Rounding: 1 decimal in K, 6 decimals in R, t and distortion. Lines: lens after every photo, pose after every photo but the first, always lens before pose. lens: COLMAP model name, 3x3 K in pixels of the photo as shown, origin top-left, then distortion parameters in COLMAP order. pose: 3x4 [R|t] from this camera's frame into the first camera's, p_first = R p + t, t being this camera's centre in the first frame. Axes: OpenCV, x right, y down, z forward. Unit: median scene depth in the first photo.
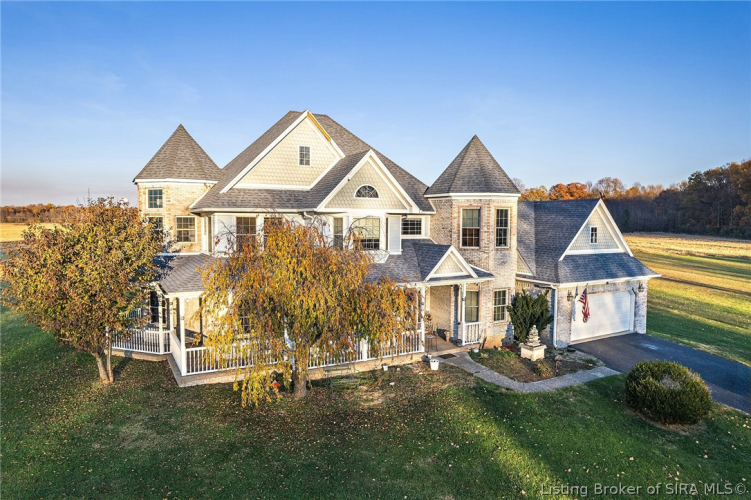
lens RADIAL K [[470.3, 0, 375.5], [0, 470.3, 250.0], [0, 0, 1]] dist [-0.001554, -0.000022]
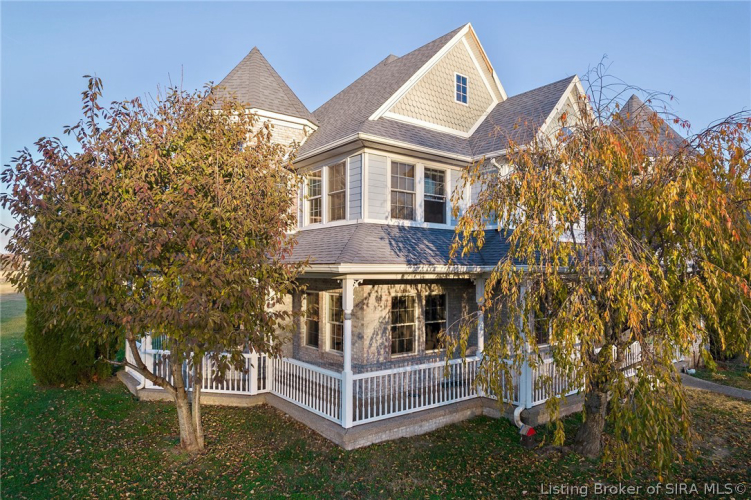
lens RADIAL K [[470.3, 0, 375.5], [0, 470.3, 250.0], [0, 0, 1]] dist [-0.001554, -0.000022]
pose [[0.986794, 0.009277, 0.161714, -0.404685], [0.008464, 0.994042, -0.108672, 0.111220], [-0.161759, 0.108606, 0.980836, 0.397960]]
